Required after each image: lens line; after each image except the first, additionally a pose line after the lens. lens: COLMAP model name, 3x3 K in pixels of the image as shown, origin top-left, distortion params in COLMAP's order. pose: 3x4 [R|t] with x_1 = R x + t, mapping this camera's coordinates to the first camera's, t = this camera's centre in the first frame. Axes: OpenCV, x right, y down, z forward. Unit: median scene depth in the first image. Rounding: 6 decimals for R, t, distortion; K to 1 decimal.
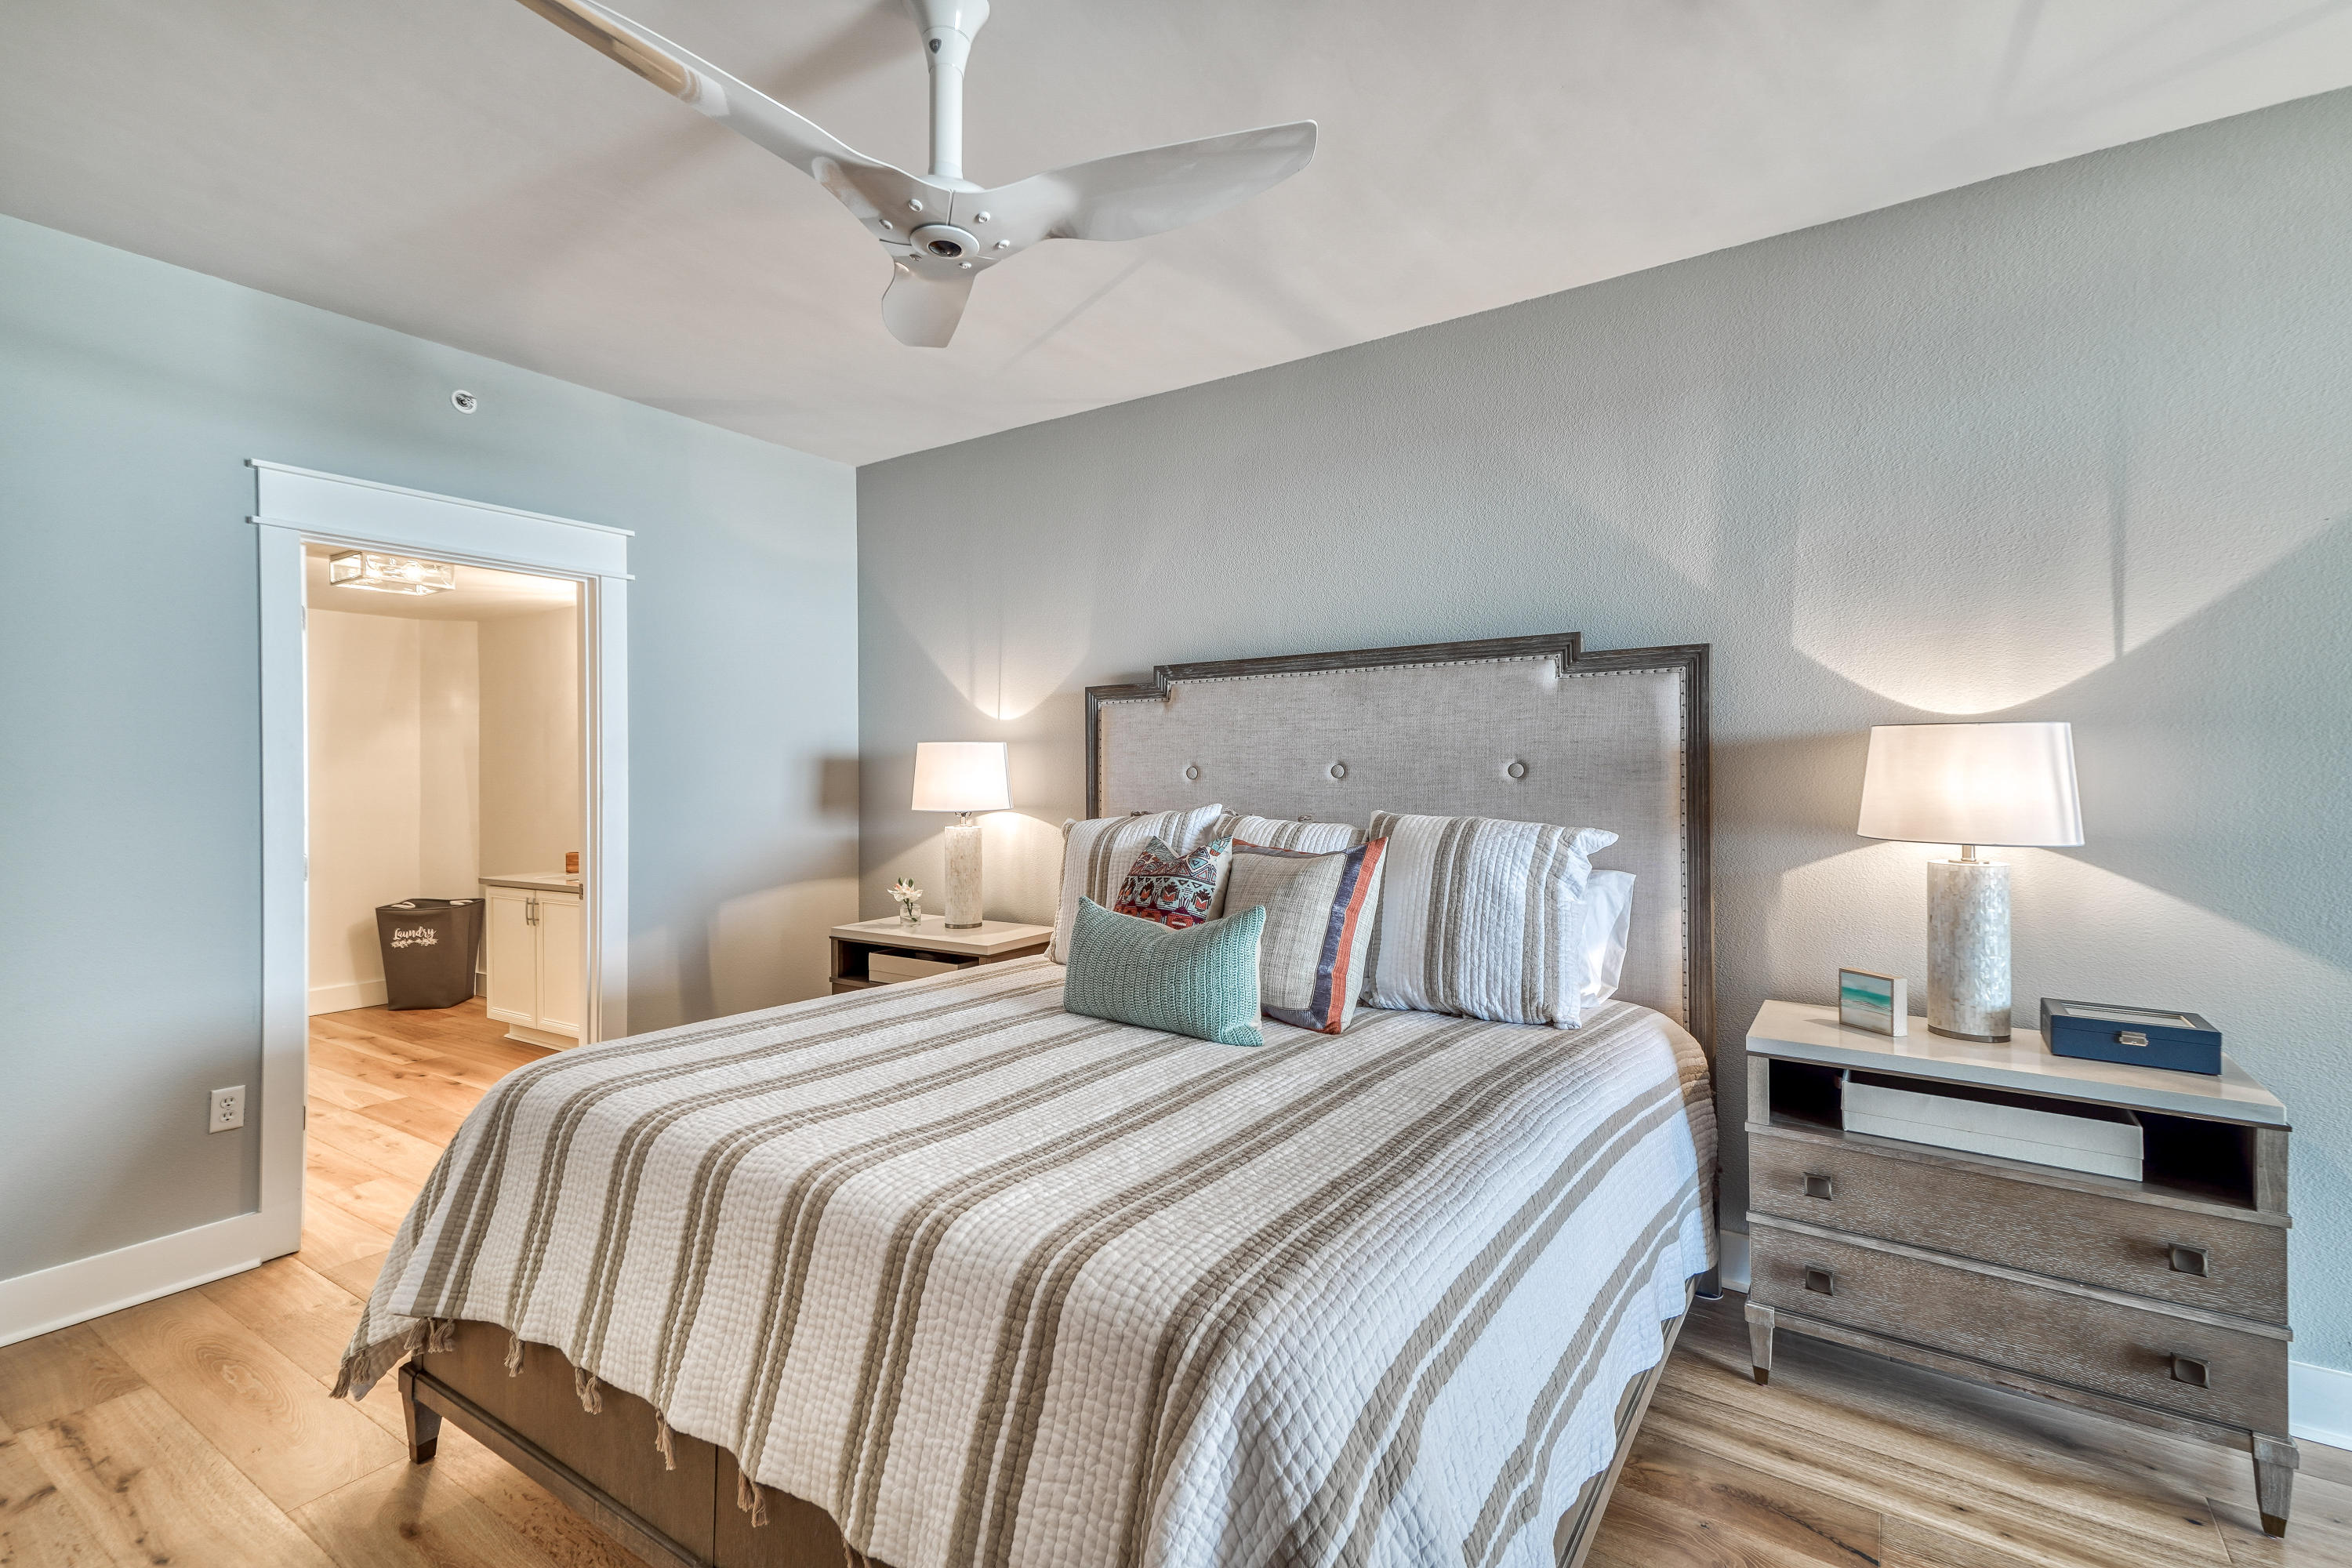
lens RADIAL K [[1086.9, 0, 1166.9], [0, 1086.9, 788.8], [0, 0, 1]] dist [0.042736, -0.000127]
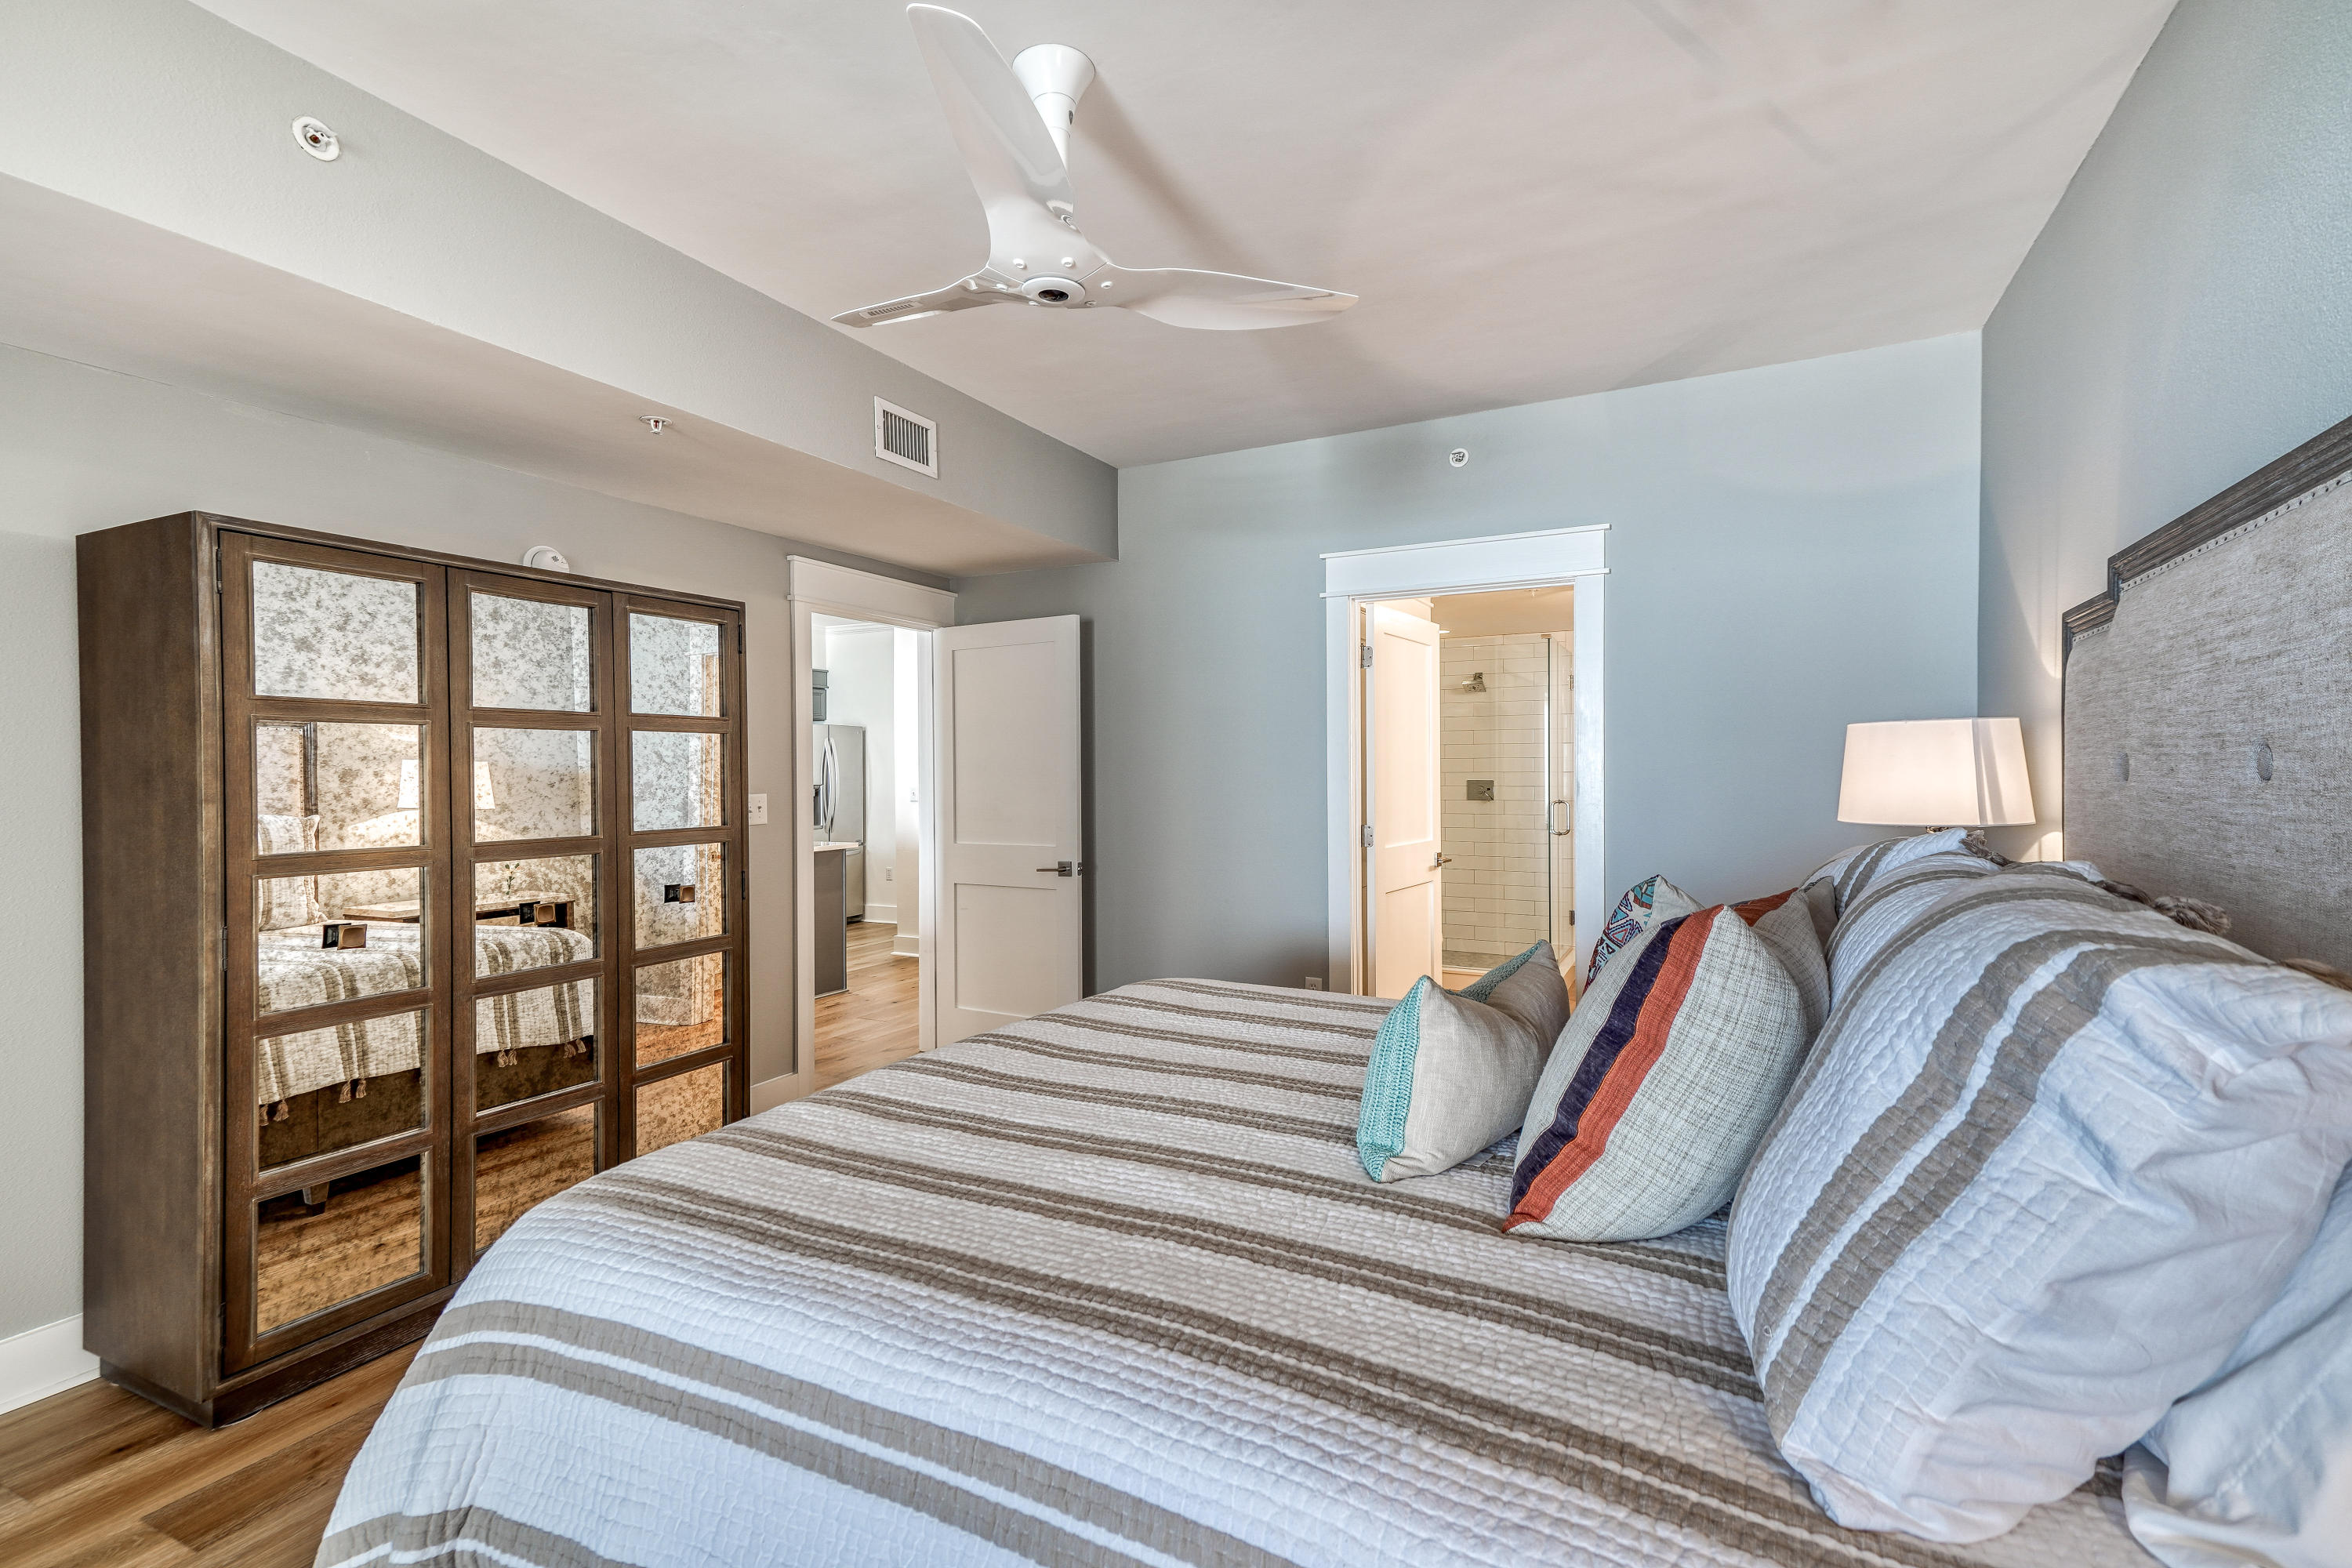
lens RADIAL K [[1086.9, 0, 1166.9], [0, 1086.9, 788.8], [0, 0, 1]] dist [0.042736, -0.000127]
pose [[0.128522, 0.019440, -0.991516, 0.862542], [-0.012144, 0.999764, 0.018028, -0.017162], [0.991632, 0.009724, 0.128728, 0.928868]]
